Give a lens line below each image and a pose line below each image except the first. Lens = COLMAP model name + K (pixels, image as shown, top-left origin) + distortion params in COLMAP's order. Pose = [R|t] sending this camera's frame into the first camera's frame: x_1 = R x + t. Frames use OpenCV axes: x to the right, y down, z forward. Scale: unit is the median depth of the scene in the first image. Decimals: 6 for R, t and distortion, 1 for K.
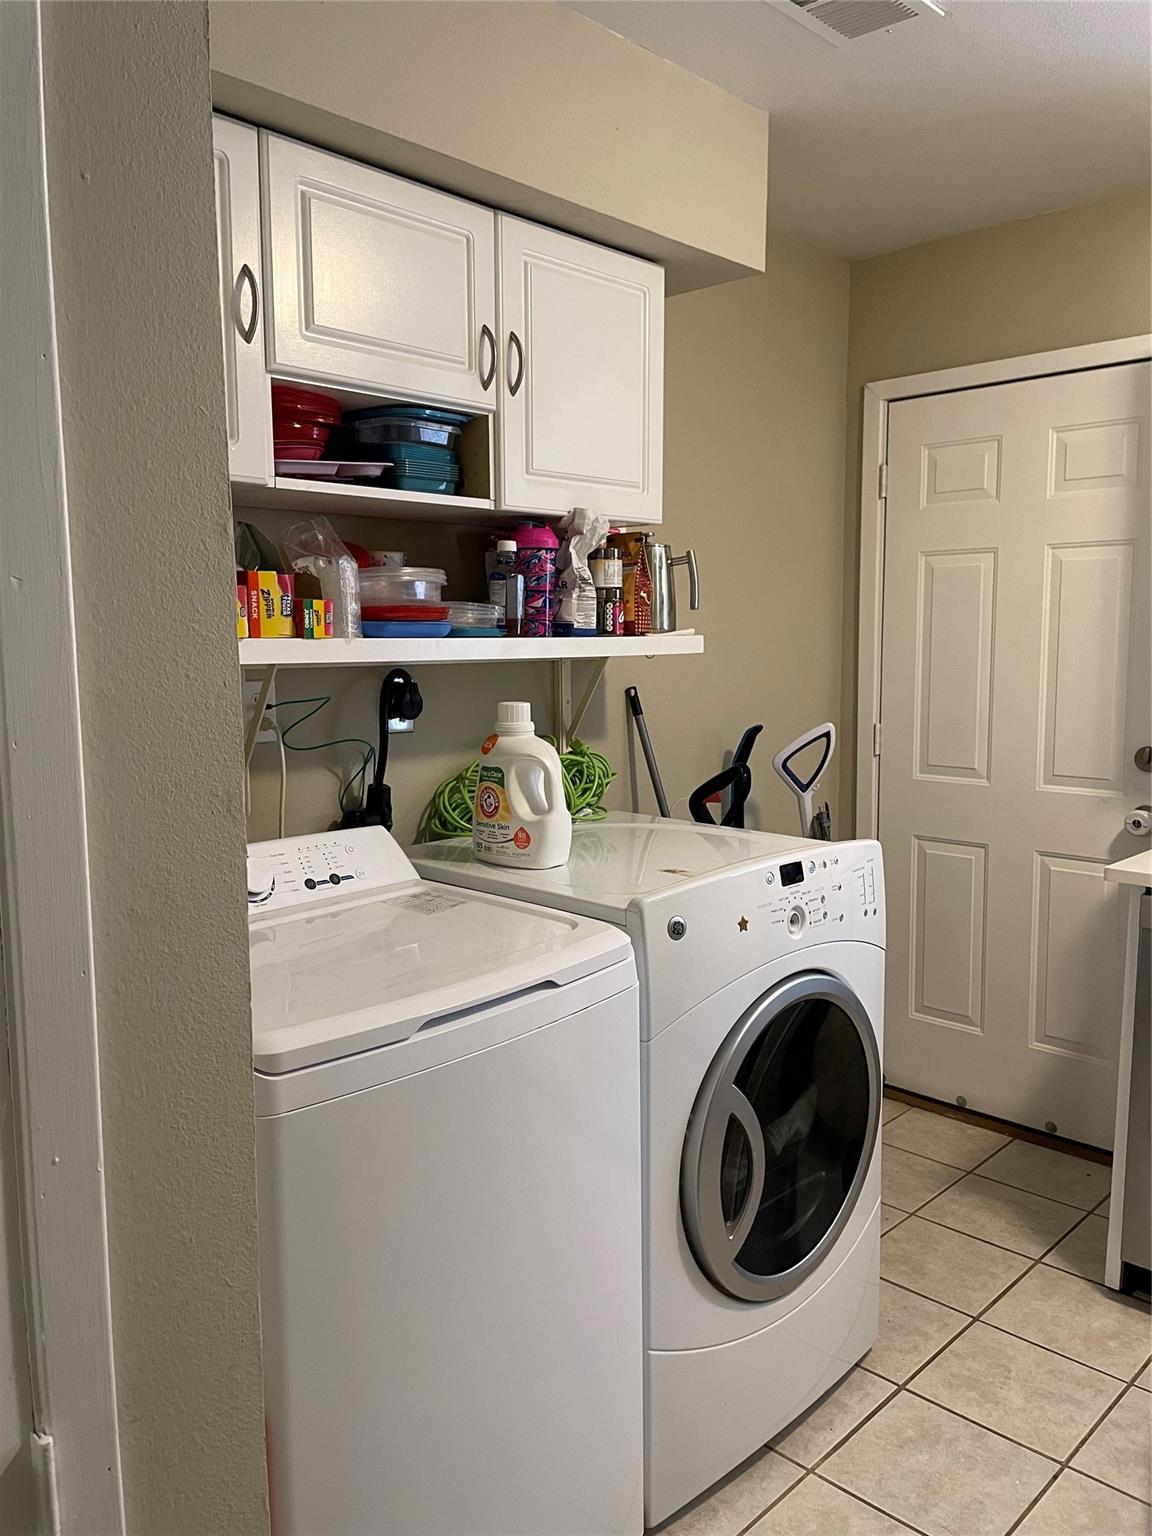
lens RADIAL K [[1203.1, 0, 584.3], [0, 1203.1, 762.5], [0, 0, 1]] dist [0.048765, -0.015717]
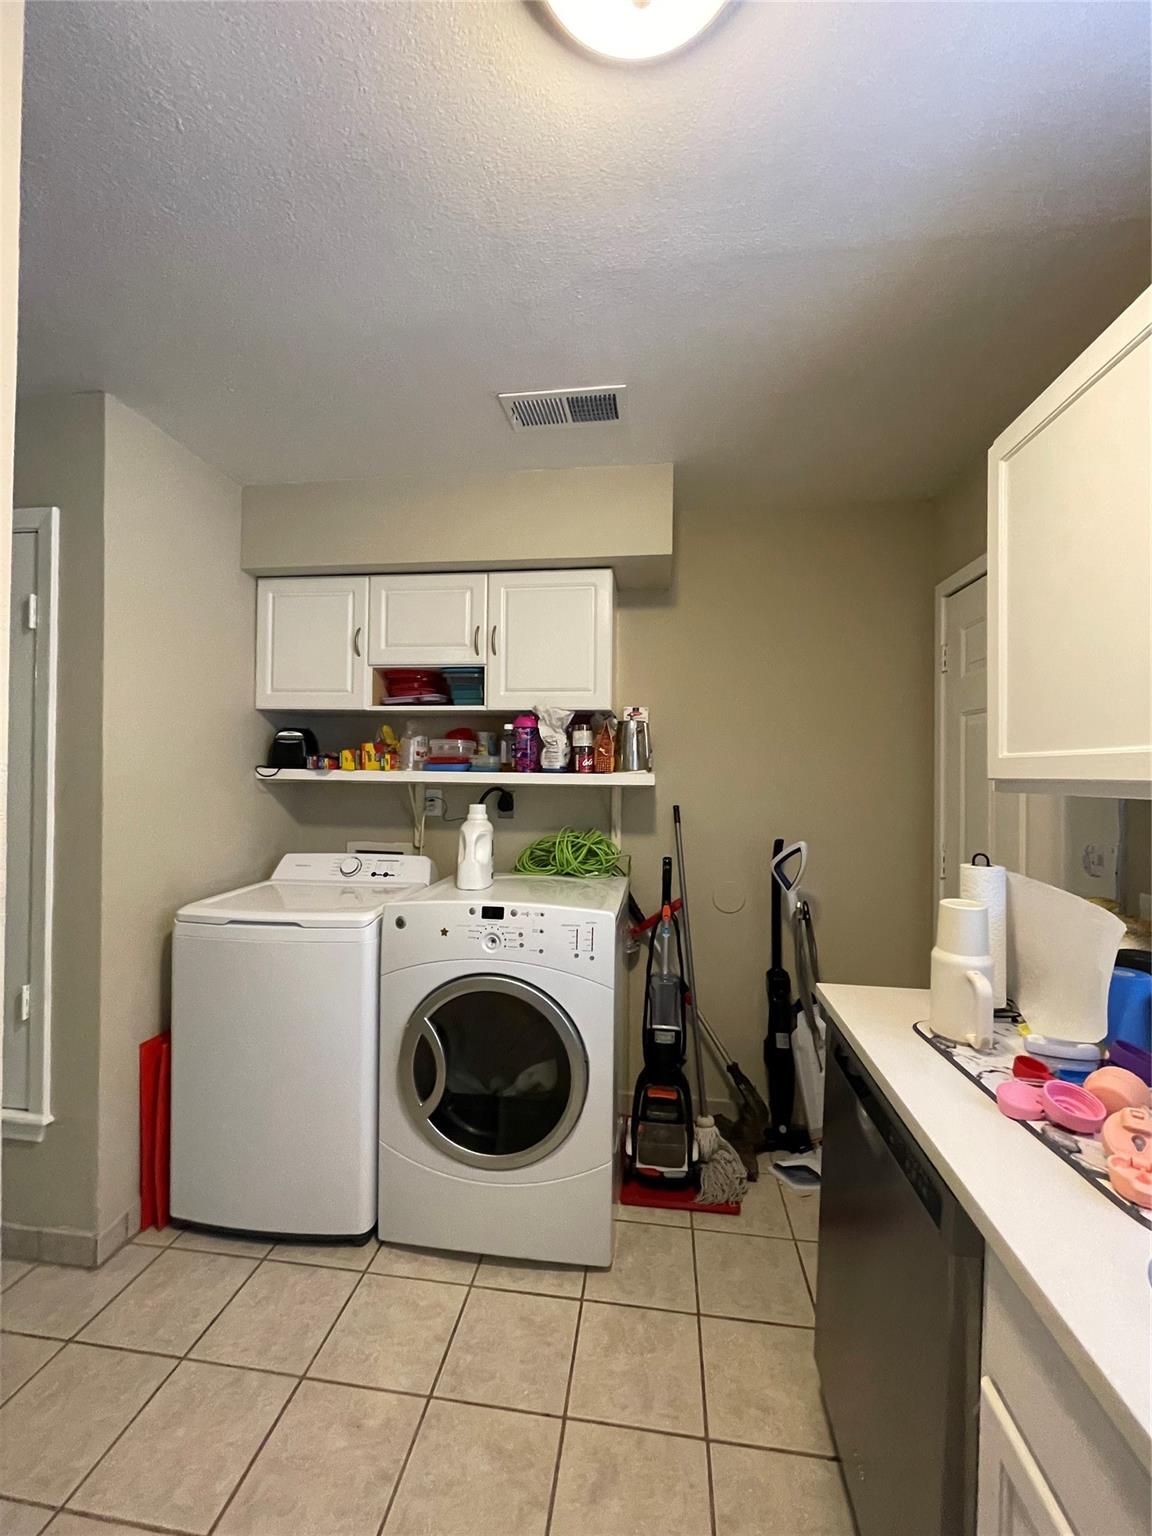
lens RADIAL K [[626.0, 0, 576.9], [0, 626.0, 764.3], [0, 0, 1]] dist [-0.000653, -0.002153]
pose [[0.576269, 0.006251, -0.817236, 0.898465], [-0.101441, 0.992785, -0.063937, -0.066467], [0.810940, 0.119747, 0.572745, 0.530738]]
